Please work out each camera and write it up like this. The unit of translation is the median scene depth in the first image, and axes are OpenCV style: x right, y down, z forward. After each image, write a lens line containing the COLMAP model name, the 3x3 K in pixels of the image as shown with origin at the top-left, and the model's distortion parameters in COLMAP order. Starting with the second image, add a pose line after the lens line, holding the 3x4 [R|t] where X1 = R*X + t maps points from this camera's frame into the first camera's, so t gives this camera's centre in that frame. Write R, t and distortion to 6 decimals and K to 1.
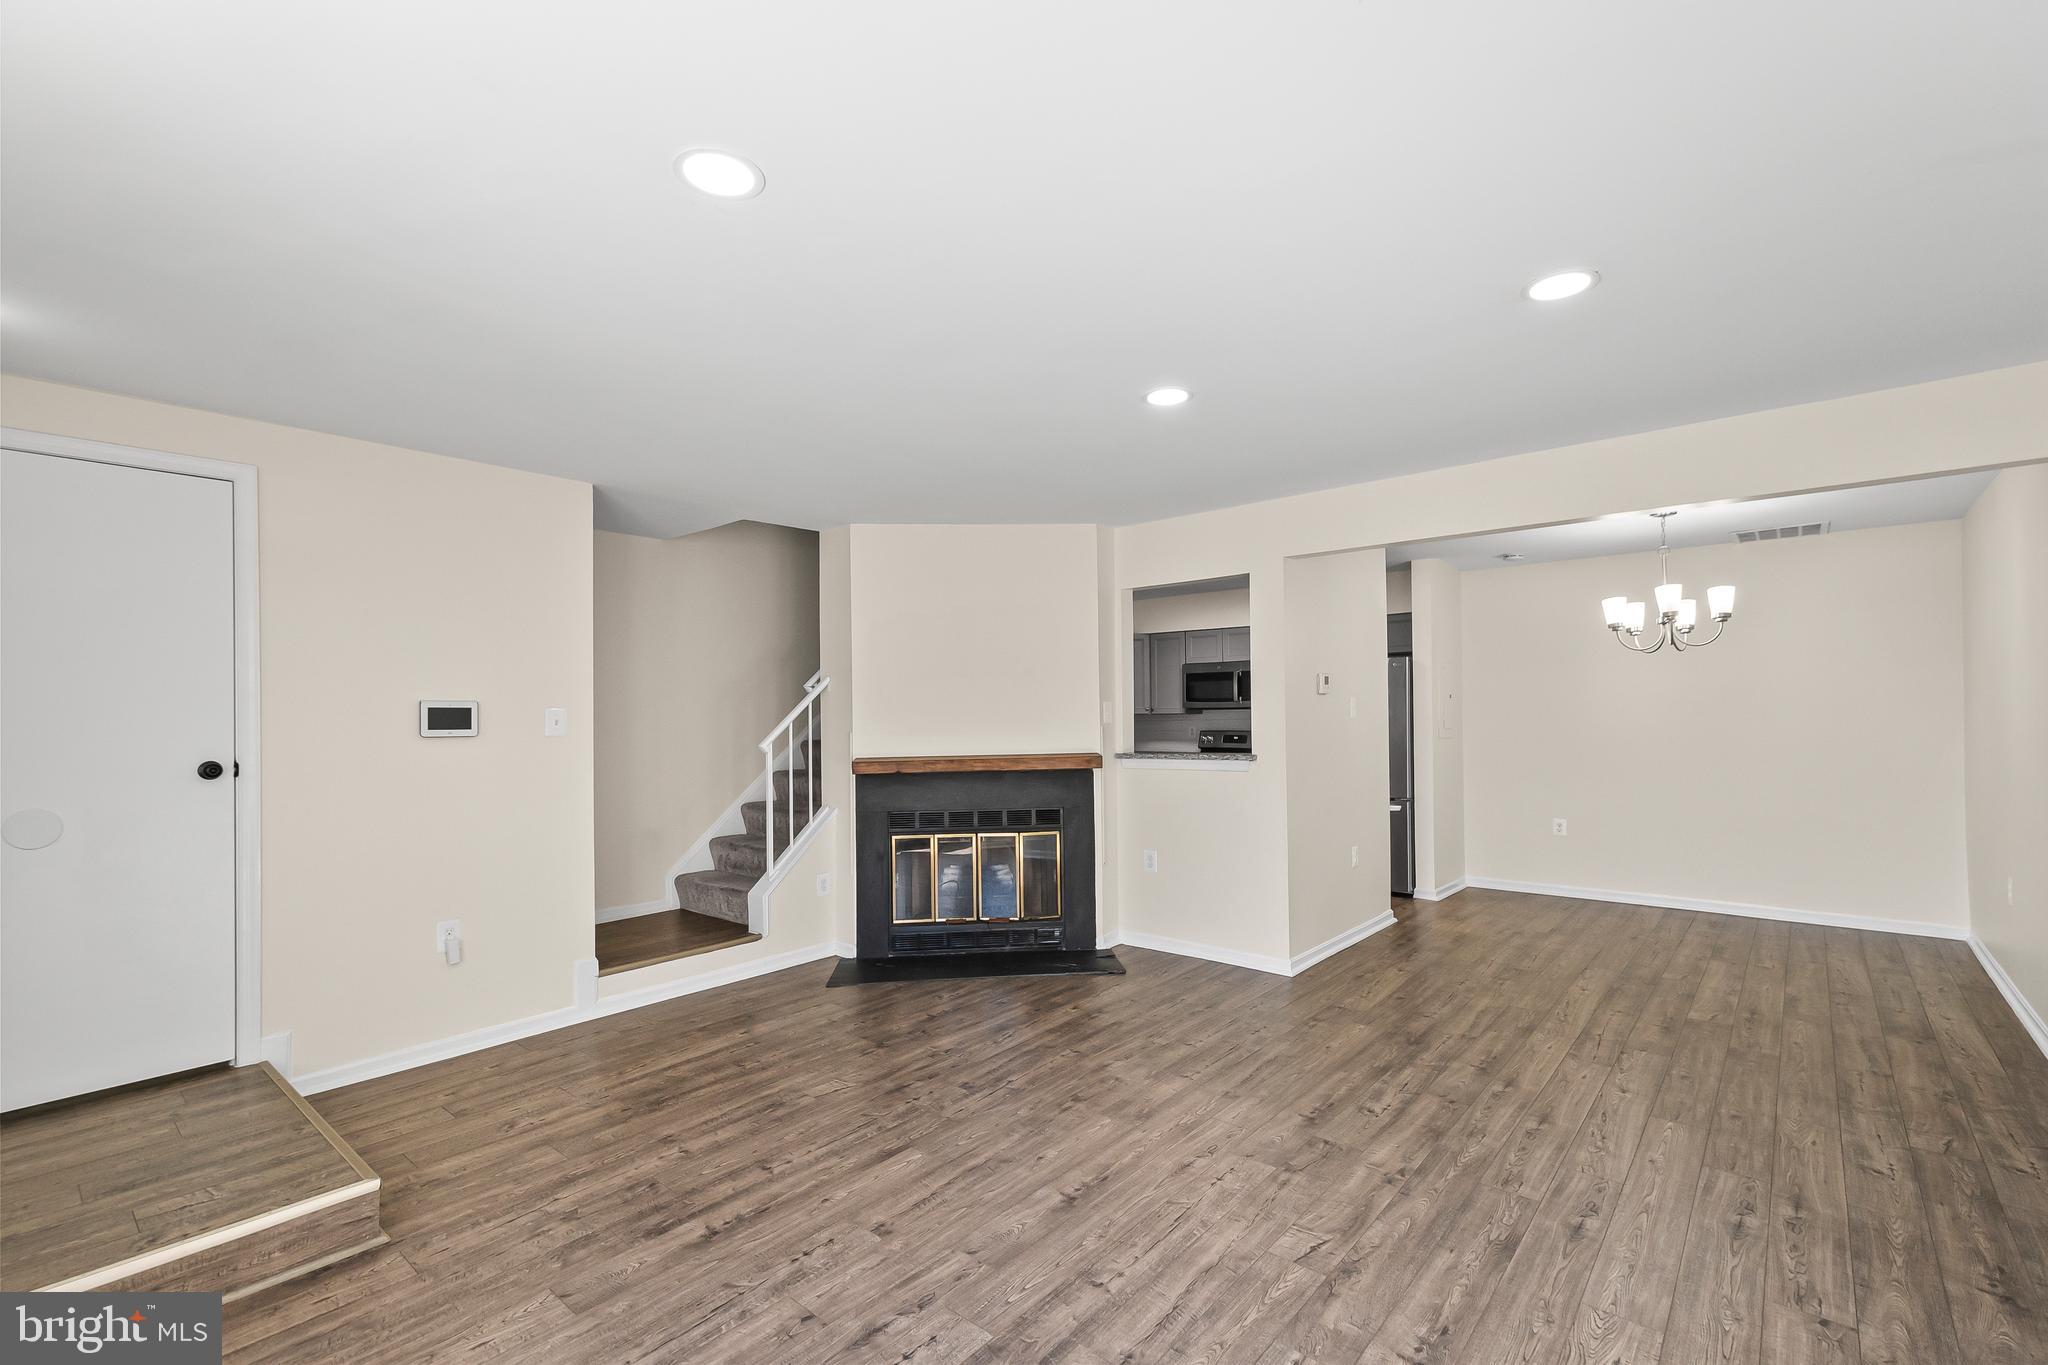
lens RADIAL K [[889.5, 0, 1036.7], [0, 889.5, 682.5], [0, 0, 1]] dist [-0.003169, 0.002535]
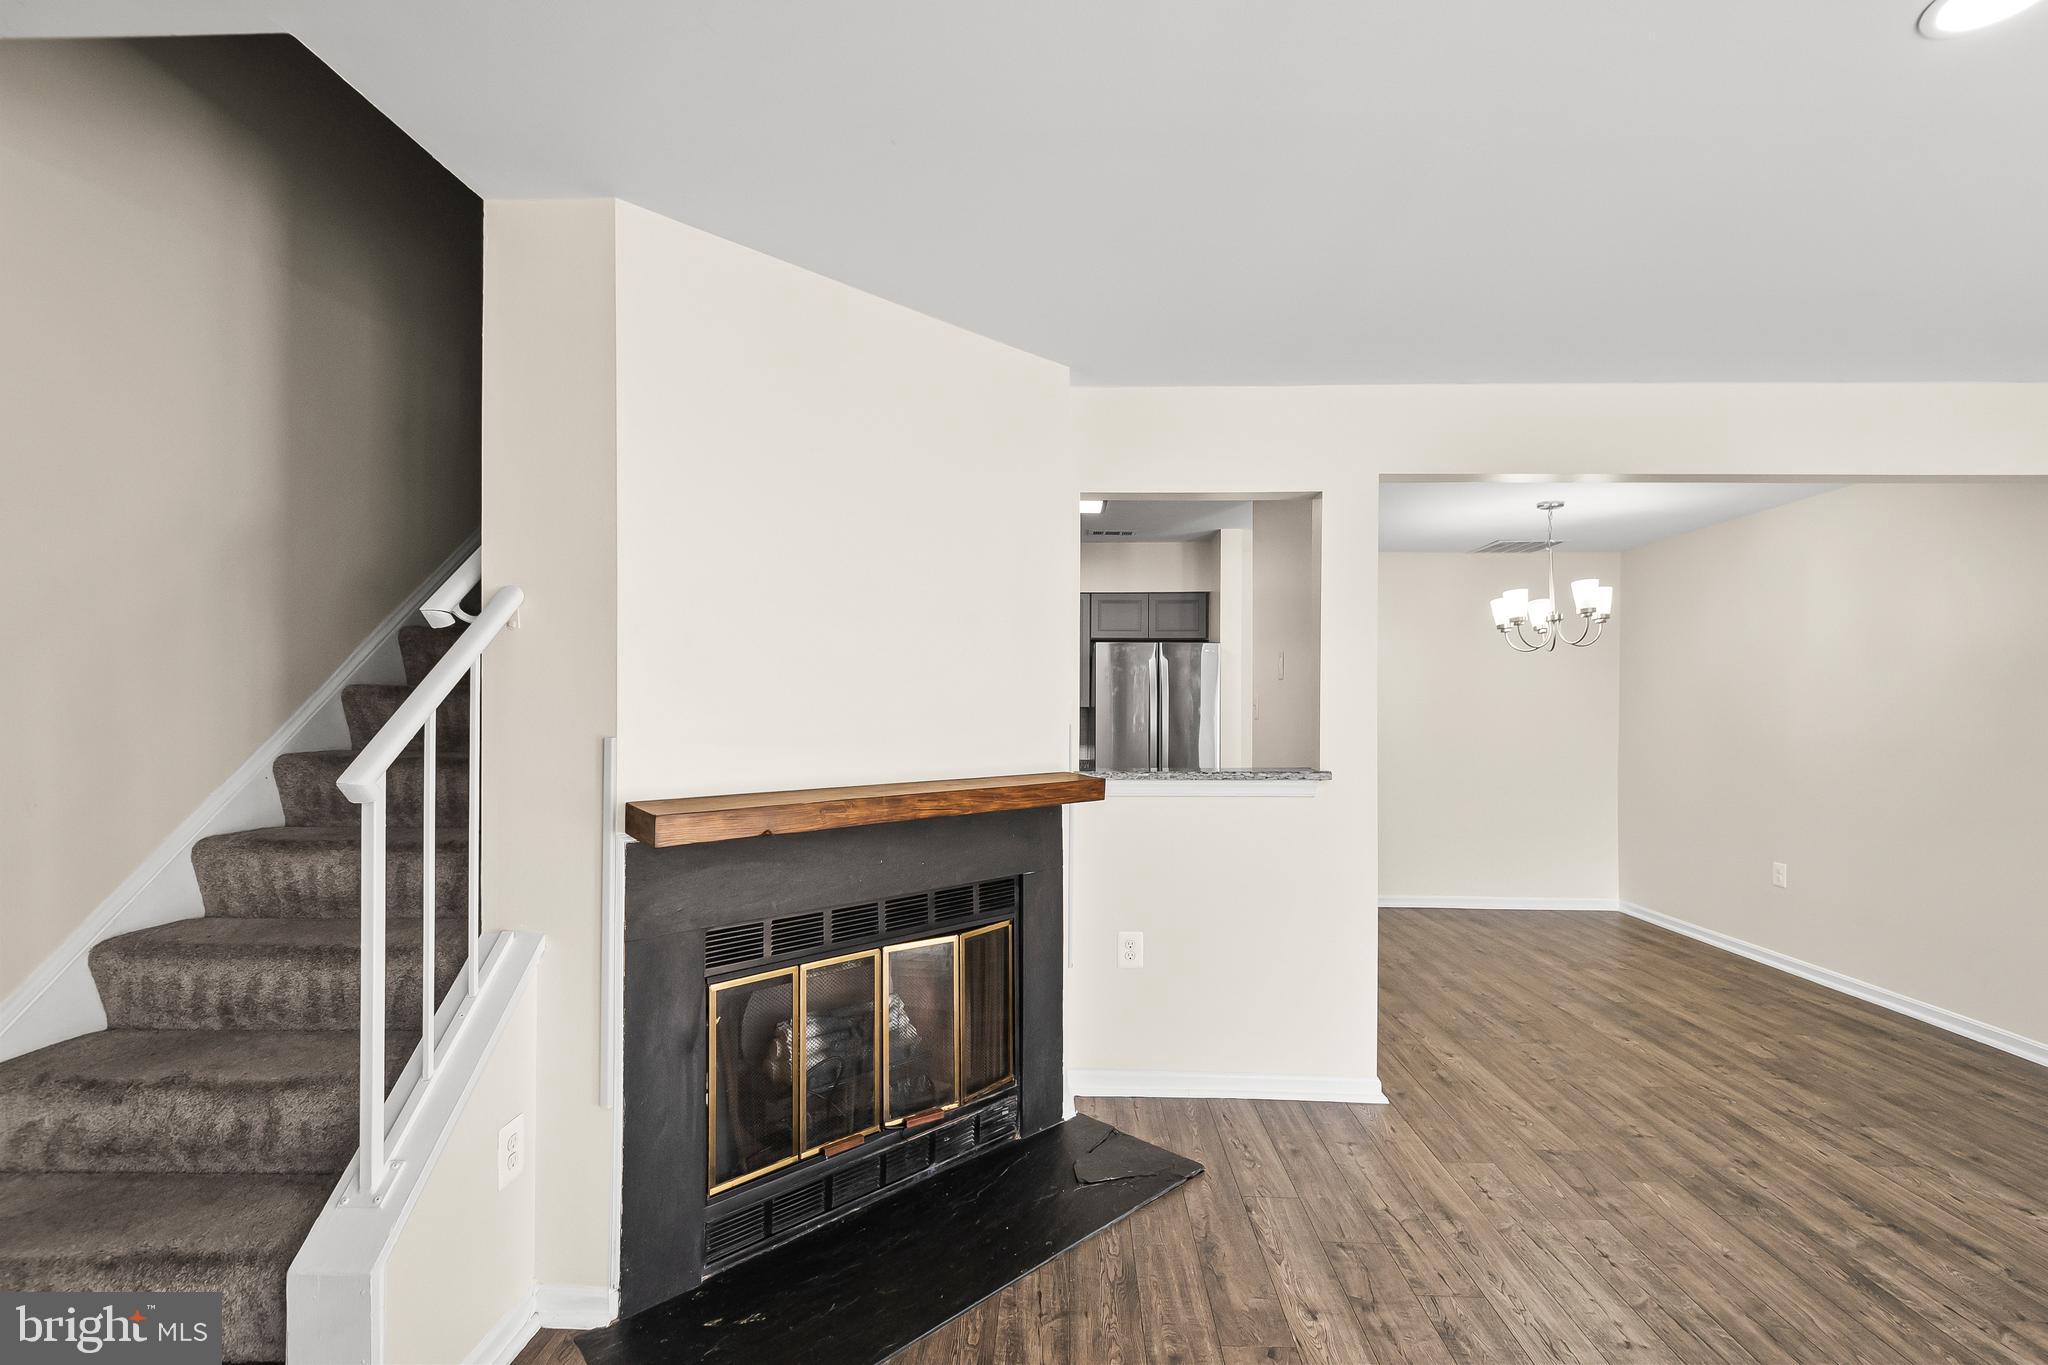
lens RADIAL K [[889.5, 0, 1042.6], [0, 889.5, 710.3], [0, 0, 1]] dist [-0.003169, 0.002535]
pose [[0.776223, 0.018420, 0.630189, -0.363271], [-0.043952, 0.998722, 0.024944, 0.033100], [-0.628924, -0.047060, 0.776041, 0.702606]]
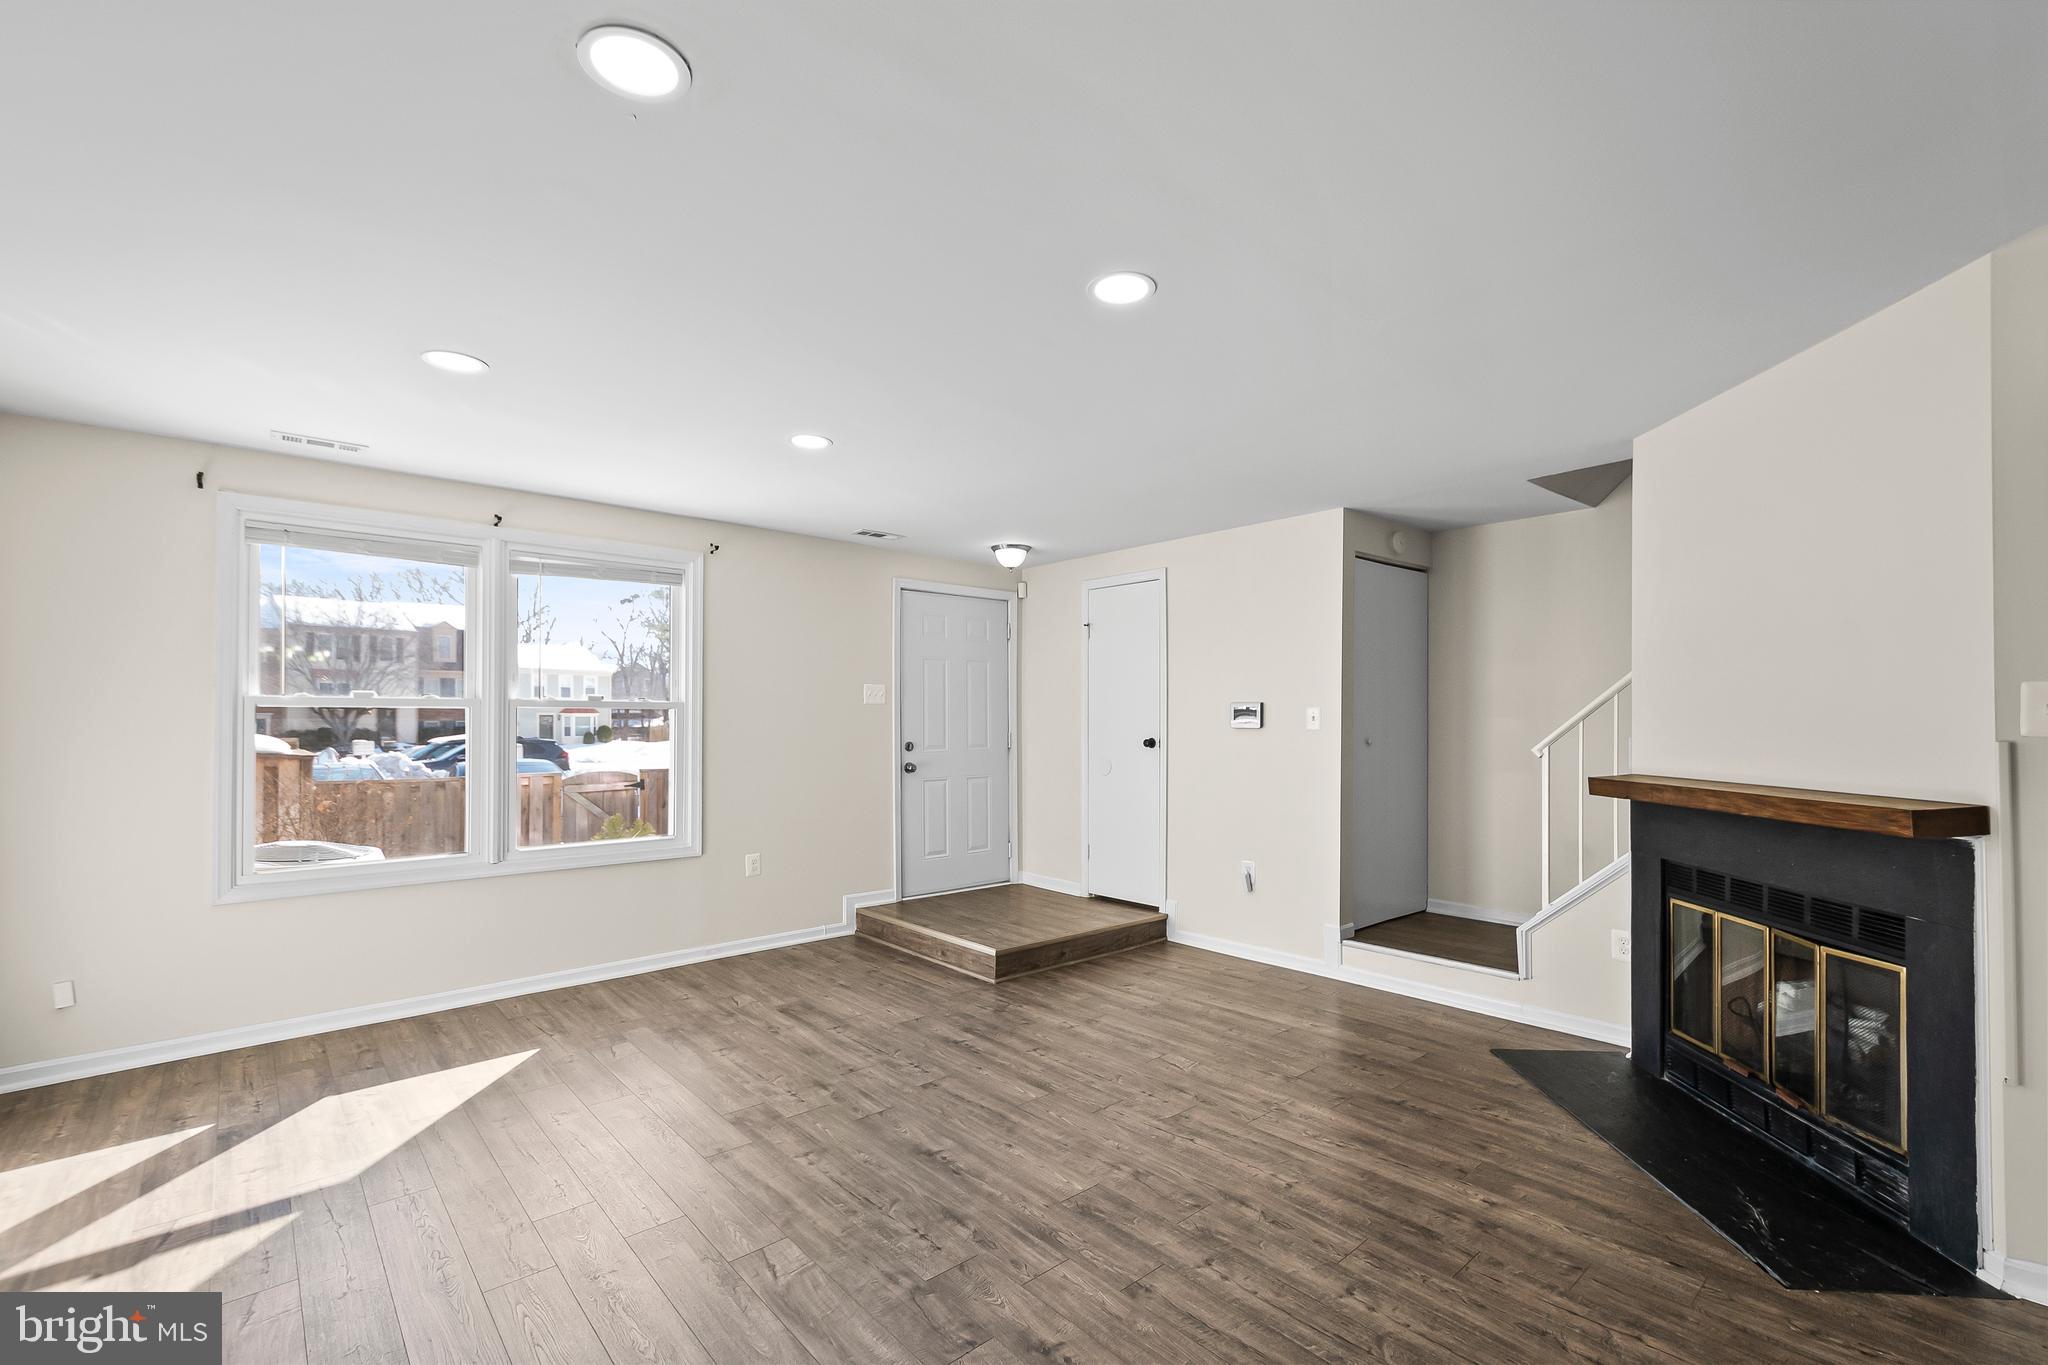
lens RADIAL K [[889.5, 0, 1034.7], [0, 889.5, 708.2], [0, 0, 1]] dist [-0.003169, 0.002535]
pose [[-0.131566, 0.004238, -0.991298, 0.648315], [0.040458, 0.999181, -0.001098, 0.019102], [0.990481, -0.040250, -0.131630, 0.753045]]
